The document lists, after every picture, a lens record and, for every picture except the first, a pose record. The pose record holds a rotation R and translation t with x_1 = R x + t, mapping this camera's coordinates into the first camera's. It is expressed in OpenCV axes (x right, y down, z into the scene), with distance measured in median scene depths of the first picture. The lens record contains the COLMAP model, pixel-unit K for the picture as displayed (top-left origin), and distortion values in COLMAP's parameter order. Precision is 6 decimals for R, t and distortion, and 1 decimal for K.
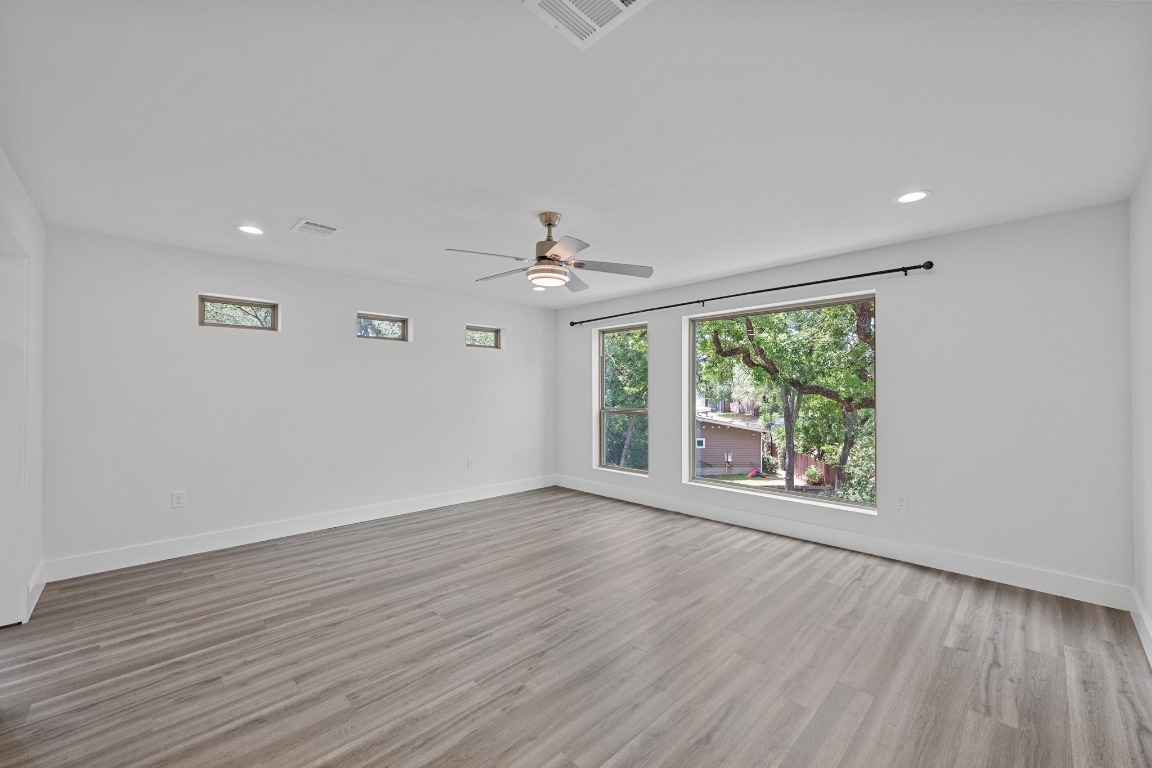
lens RADIAL K [[432.9, 0, 576.0], [0, 432.9, 384.0], [0, 0, 1]] dist [-0.001593, -0.000054]
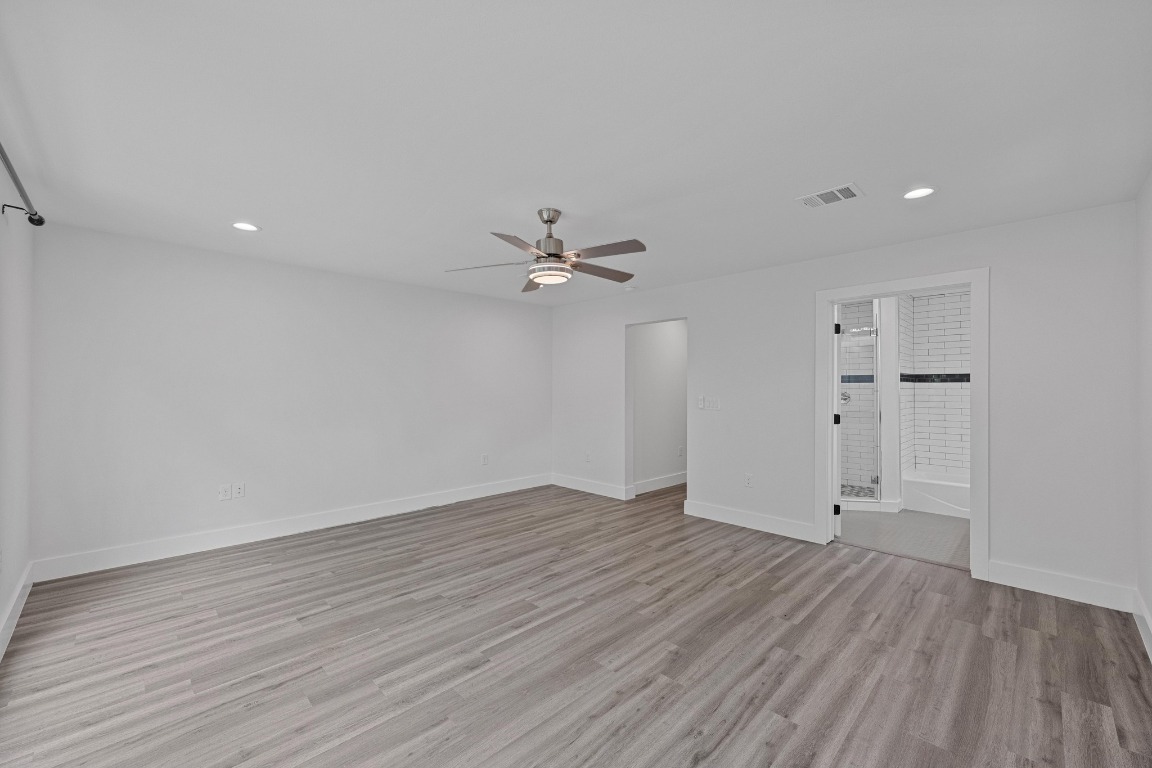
lens RADIAL K [[456.8, 0, 570.2], [0, 456.8, 392.5], [0, 0, 1]] dist [0.000623, 0.000199]
pose [[-0.999982, -0.001458, 0.005889, -0.123324], [-0.001465, 0.999998, -0.001322, 0.026740], [-0.005887, -0.001330, -0.999982, 2.101366]]
